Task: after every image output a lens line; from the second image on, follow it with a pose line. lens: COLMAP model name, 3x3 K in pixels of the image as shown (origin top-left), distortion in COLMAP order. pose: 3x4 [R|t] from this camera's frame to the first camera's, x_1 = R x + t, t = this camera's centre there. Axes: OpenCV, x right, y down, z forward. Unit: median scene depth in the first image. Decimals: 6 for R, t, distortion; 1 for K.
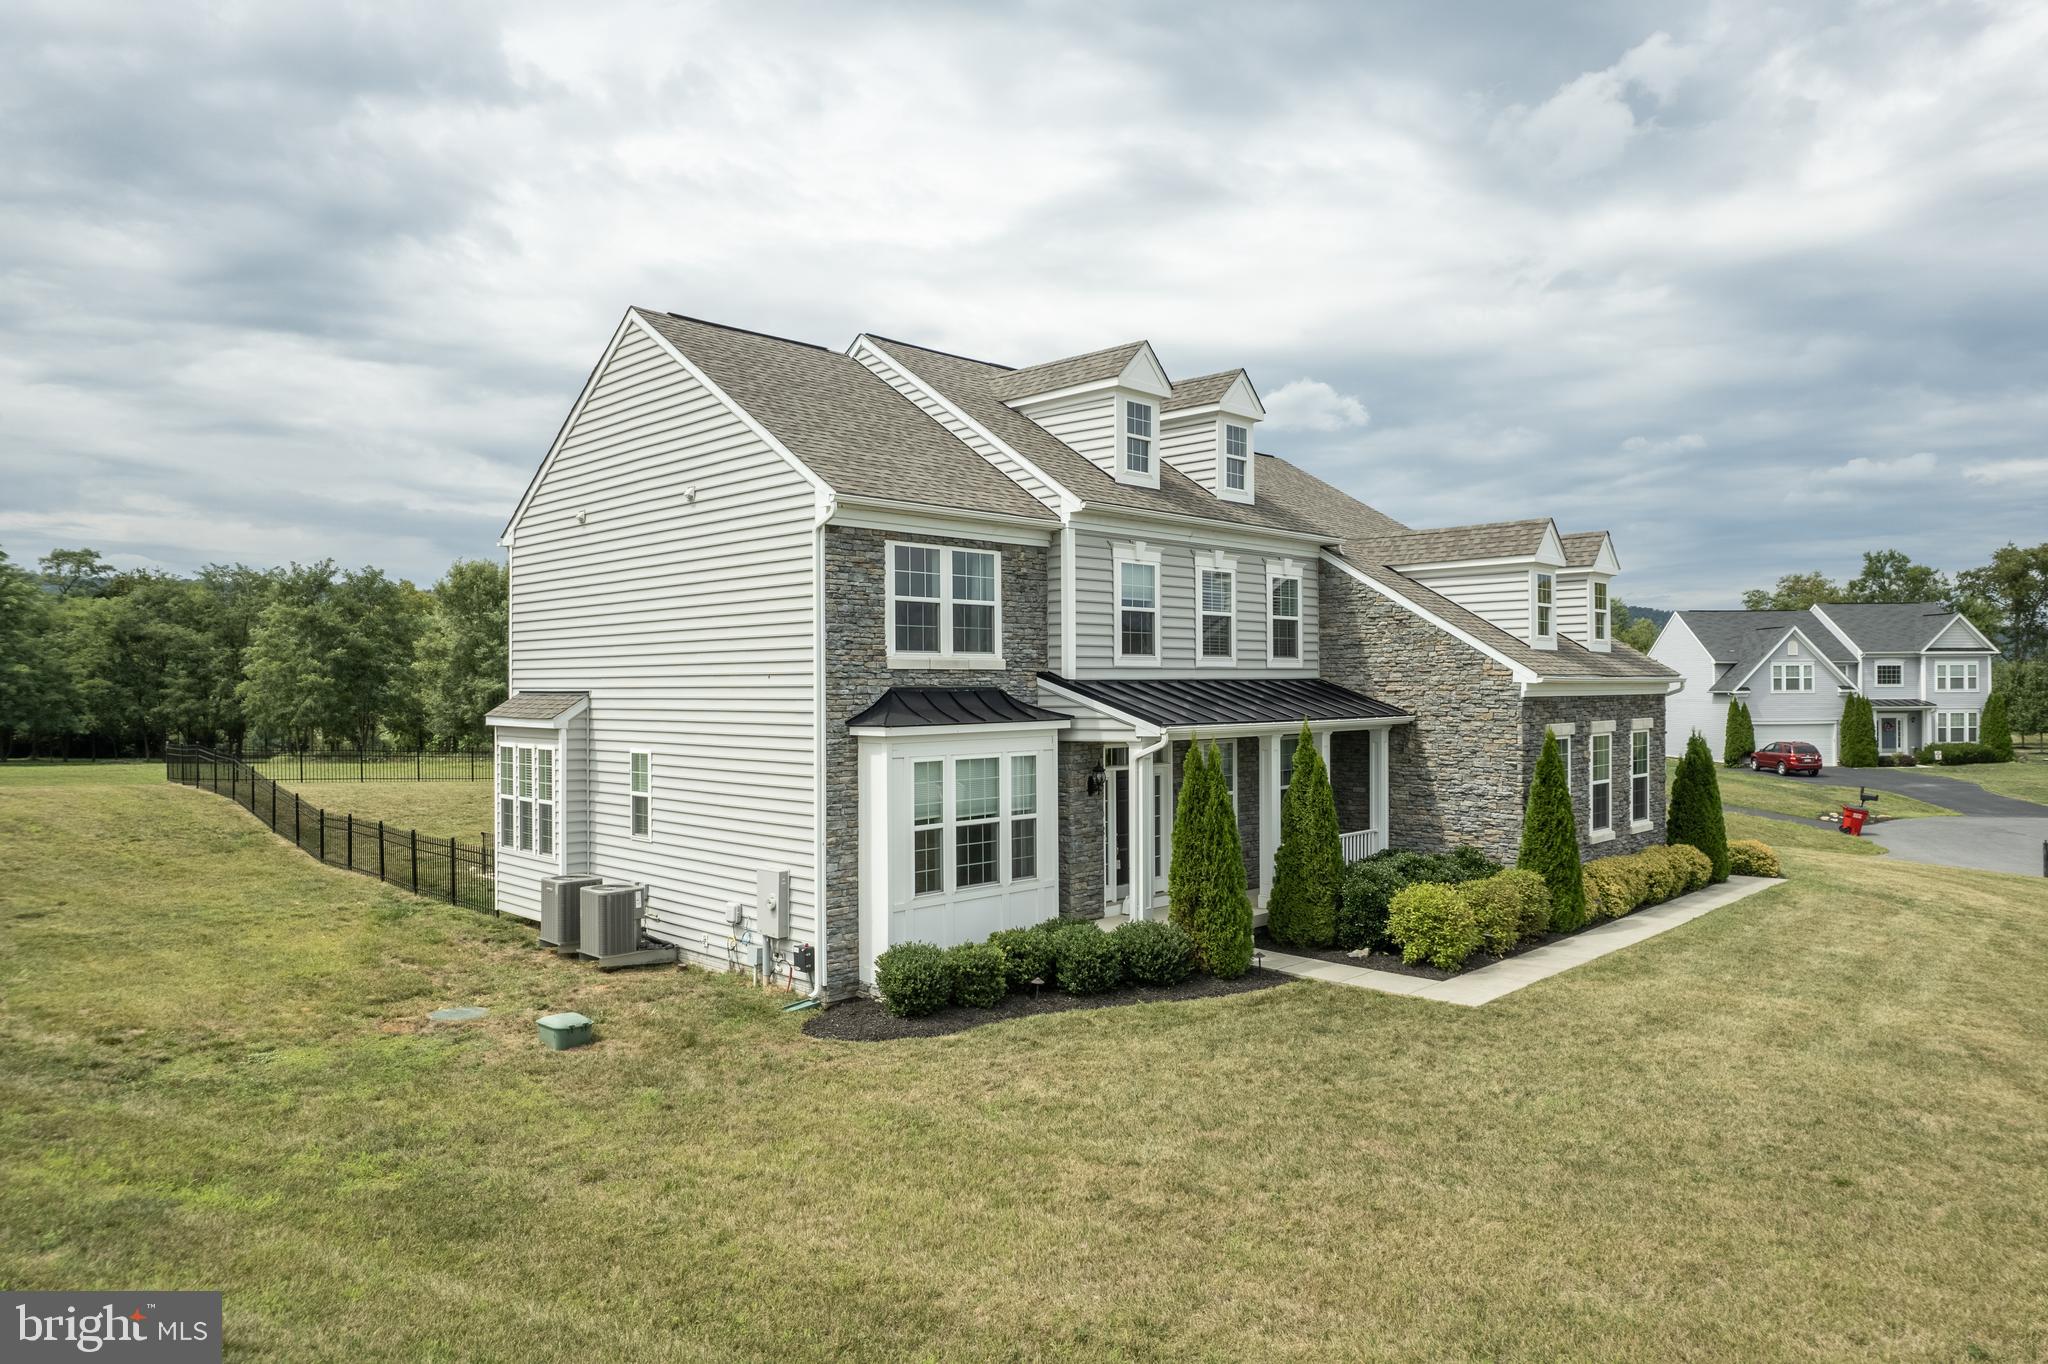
lens RADIAL K [[1310.8, 0, 1025.3], [0, 1310.8, 686.2], [0, 0, 1]] dist [-0.080881, 0.077440]
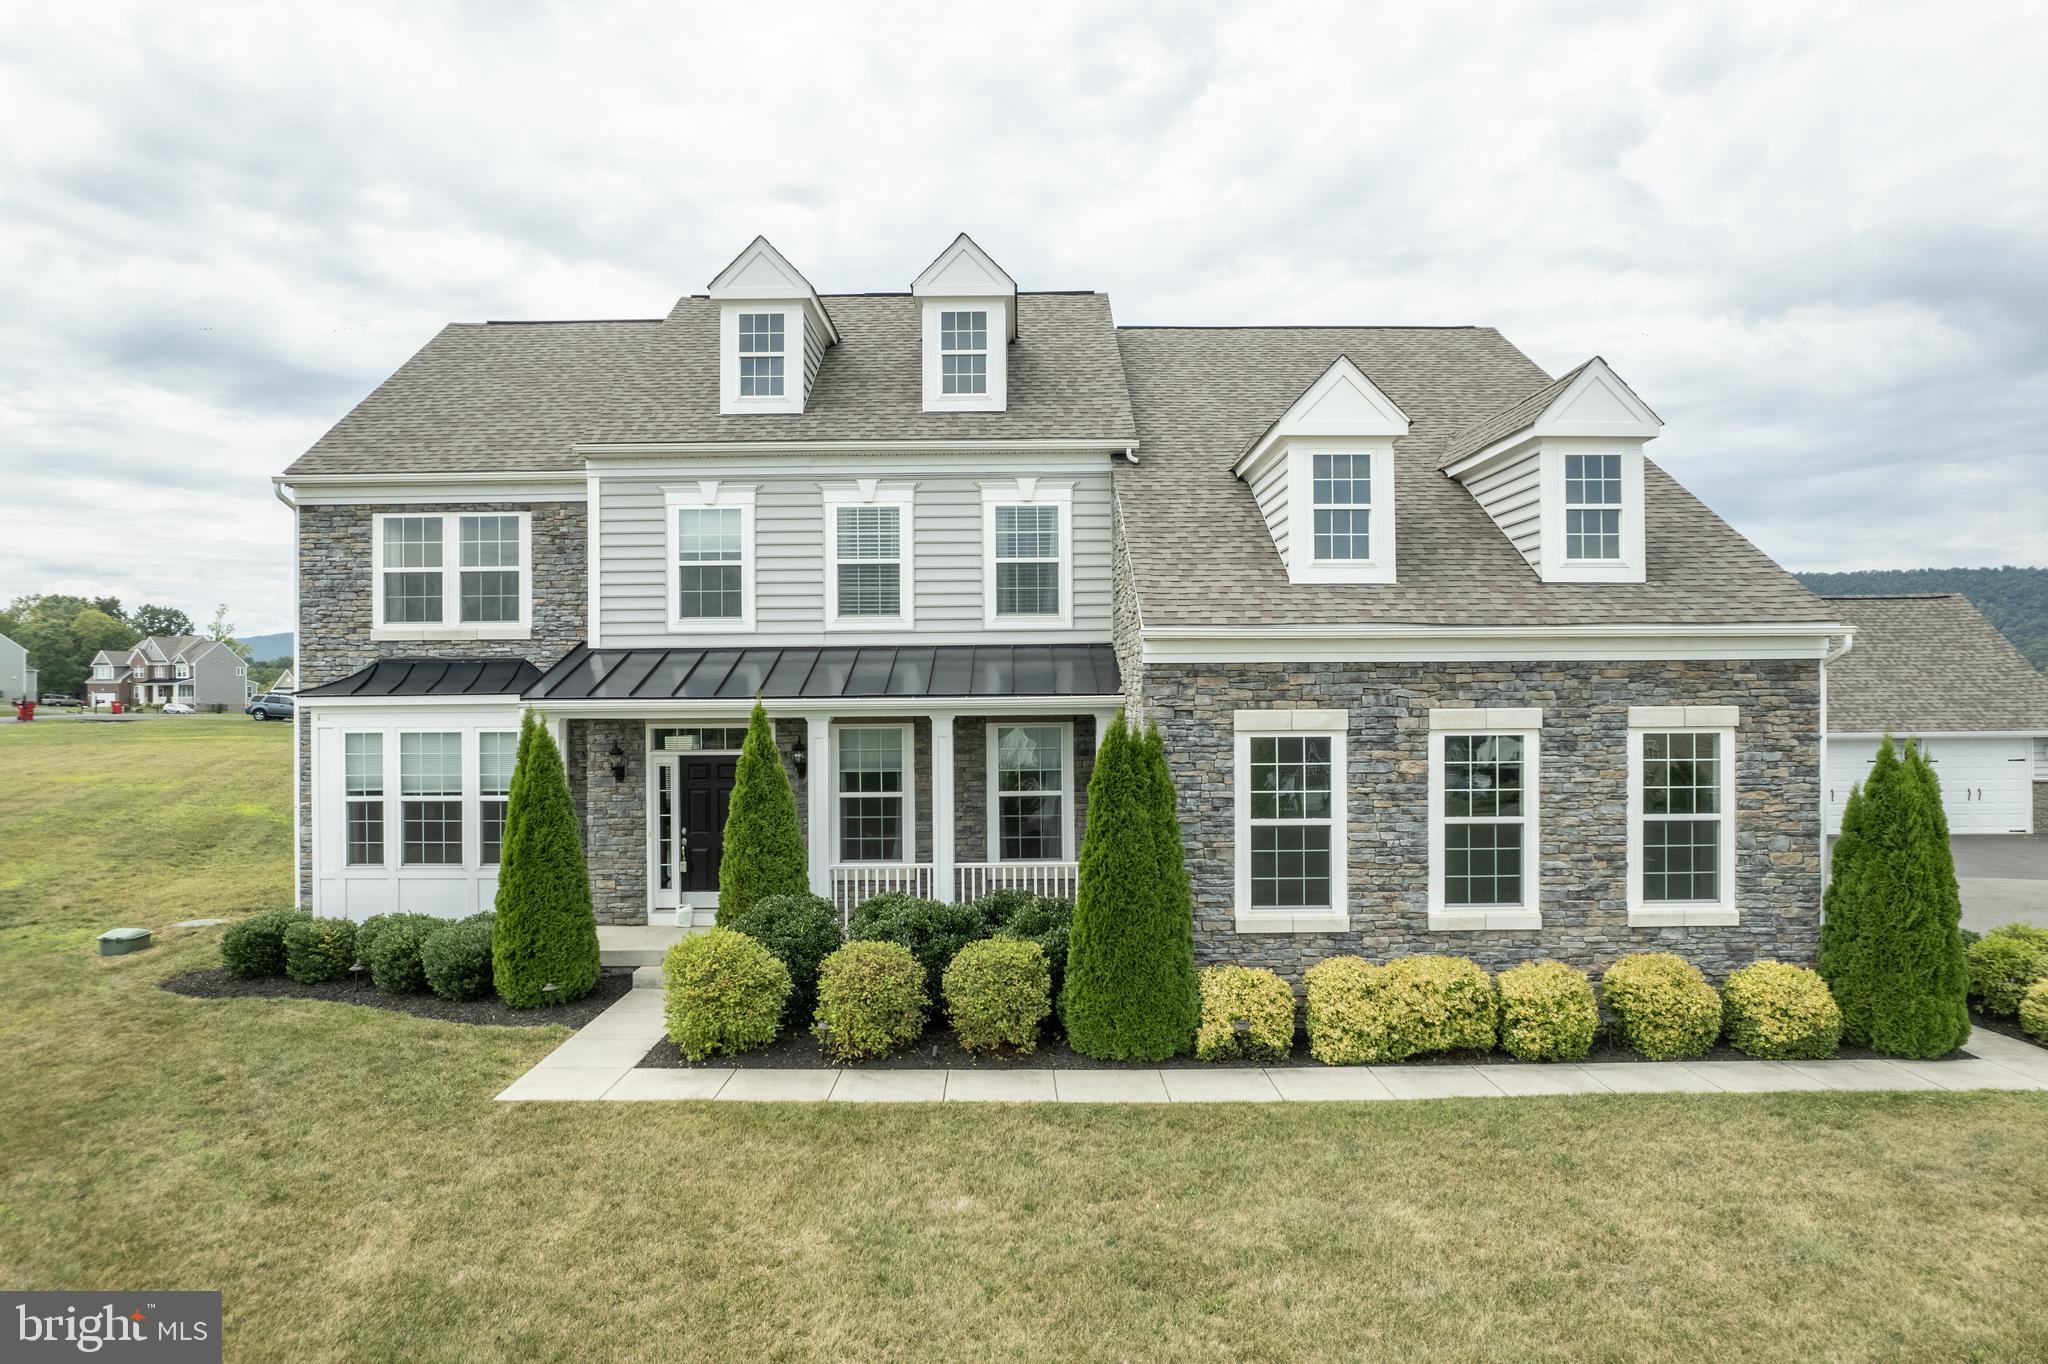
lens RADIAL K [[1310.8, 0, 1025.3], [0, 1310.8, 686.2], [0, 0, 1]] dist [-0.080881, 0.077440]
pose [[0.703365, -0.000623, -0.710829, 0.808643], [0.003852, 0.999988, 0.002934, 0.017661], [0.710819, -0.004802, 0.703359, 0.553810]]
